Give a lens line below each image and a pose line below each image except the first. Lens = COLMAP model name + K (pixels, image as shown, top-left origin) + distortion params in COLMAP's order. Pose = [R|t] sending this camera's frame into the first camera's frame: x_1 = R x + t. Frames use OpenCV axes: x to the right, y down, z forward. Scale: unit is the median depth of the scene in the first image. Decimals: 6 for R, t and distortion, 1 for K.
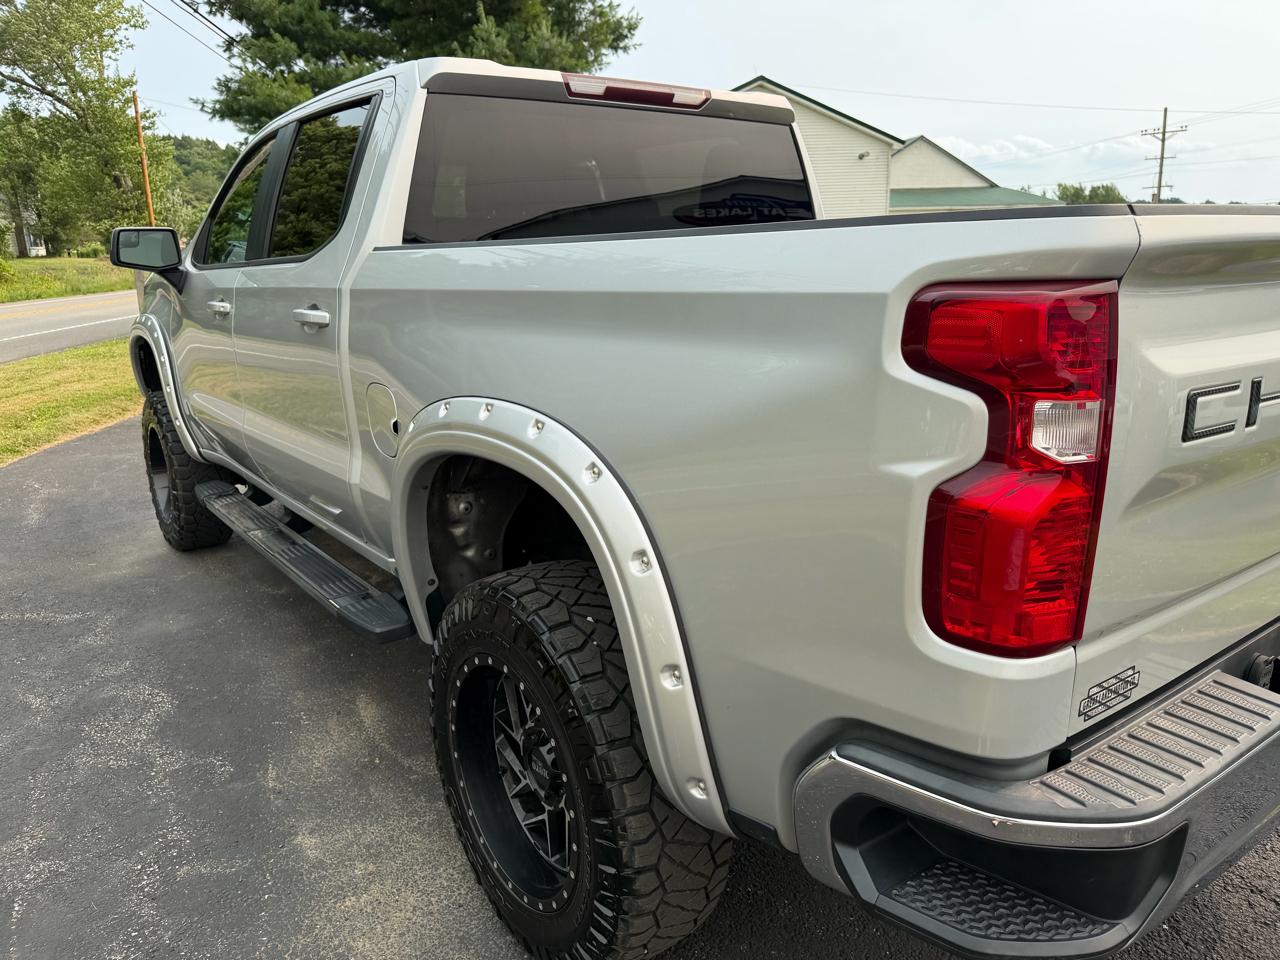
lens RADIAL K [[924.8, 0, 645.3], [0, 924.8, 494.2], [0, 0, 1]] dist [0.000367, -0.007982]
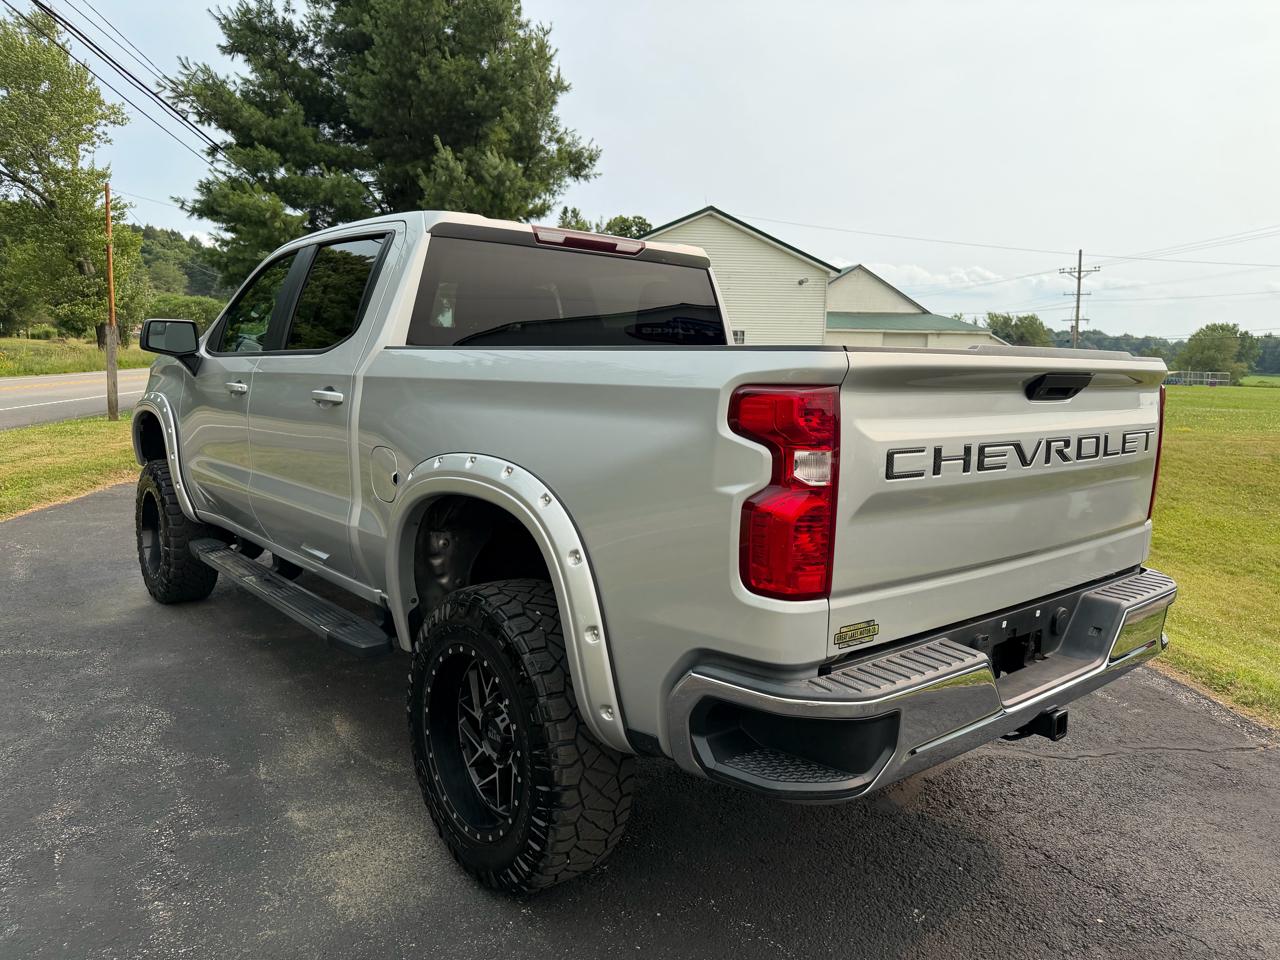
lens RADIAL K [[926.0, 0, 654.7], [0, 926.0, 483.4], [0, 0, 1]] dist [-0.005686, -0.003911]
pose [[0.997350, 0.035205, 0.063673, 0.010399], [-0.027152, 0.992011, -0.123196, 0.053664], [-0.067502, 0.121141, 0.990338, -0.209542]]
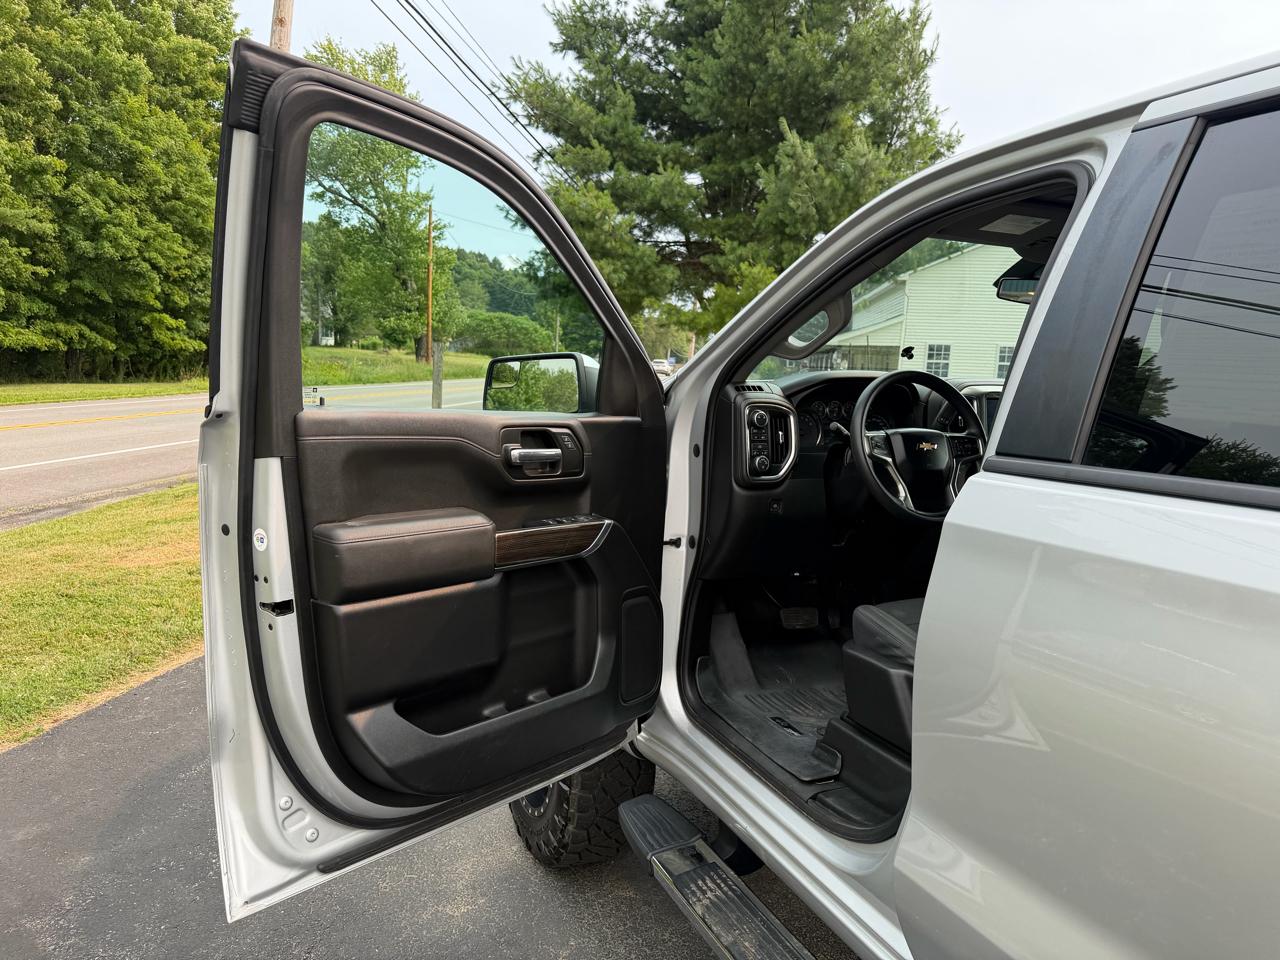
lens RADIAL K [[899.6, 0, 642.5], [0, 899.6, 483.8], [0, 0, 1]] dist [0.101716, -0.137817]
pose [[0.971104, 0.089518, -0.221234, -0.456231], [-0.117153, 0.986421, -0.115105, -0.167392], [0.207926, 0.137697, 0.968404, 0.554793]]
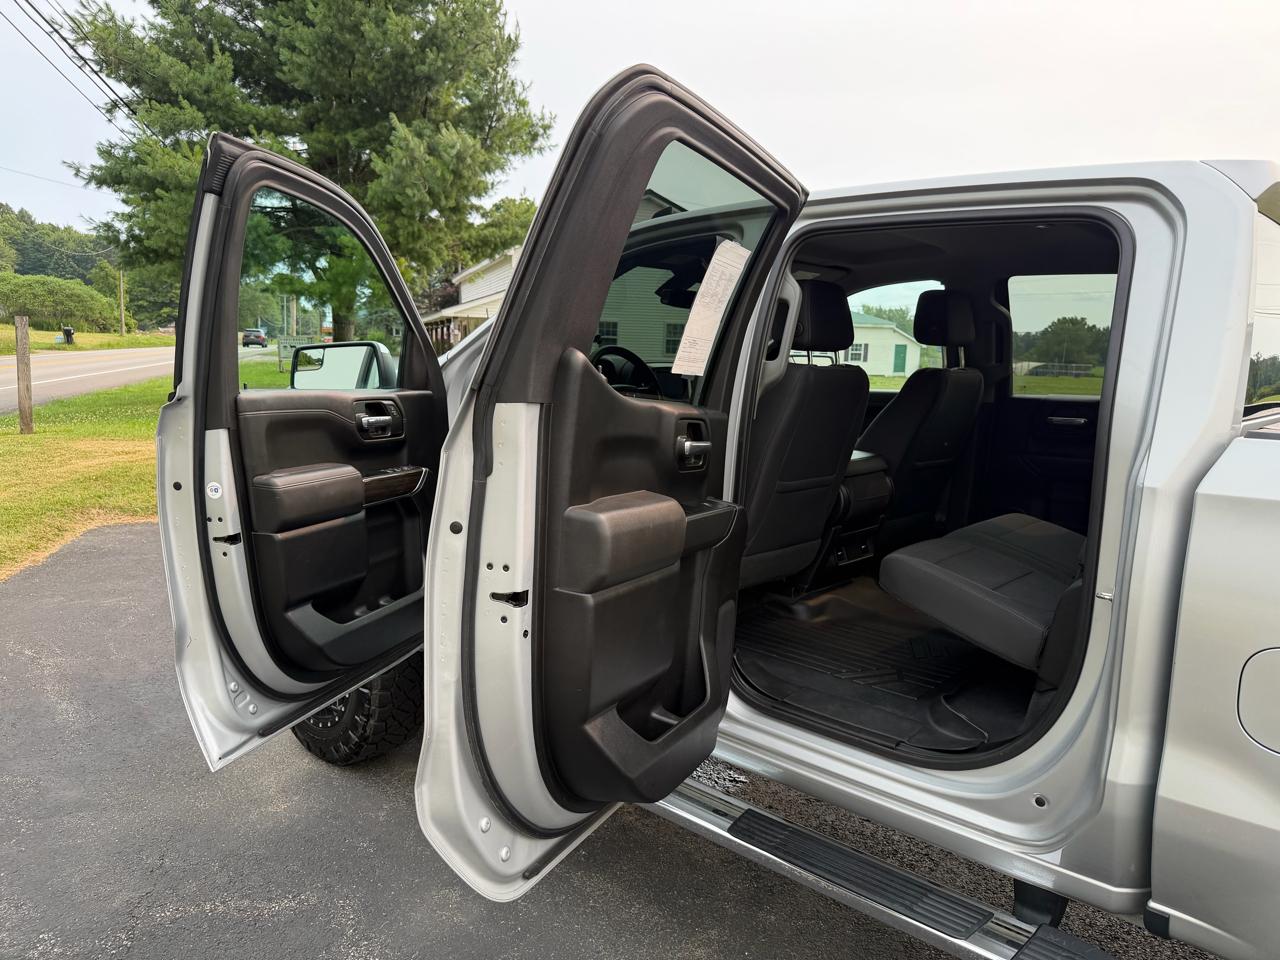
lens RADIAL K [[909.9, 0, 636.9], [0, 909.9, 482.8], [0, 0, 1]] dist [0.030825, -0.044008]
pose [[0.980001, 0.021928, 0.197782, -0.576444], [-0.000153, 0.993993, -0.109441, -0.110310], [-0.198993, 0.107222, 0.974118, 0.314574]]
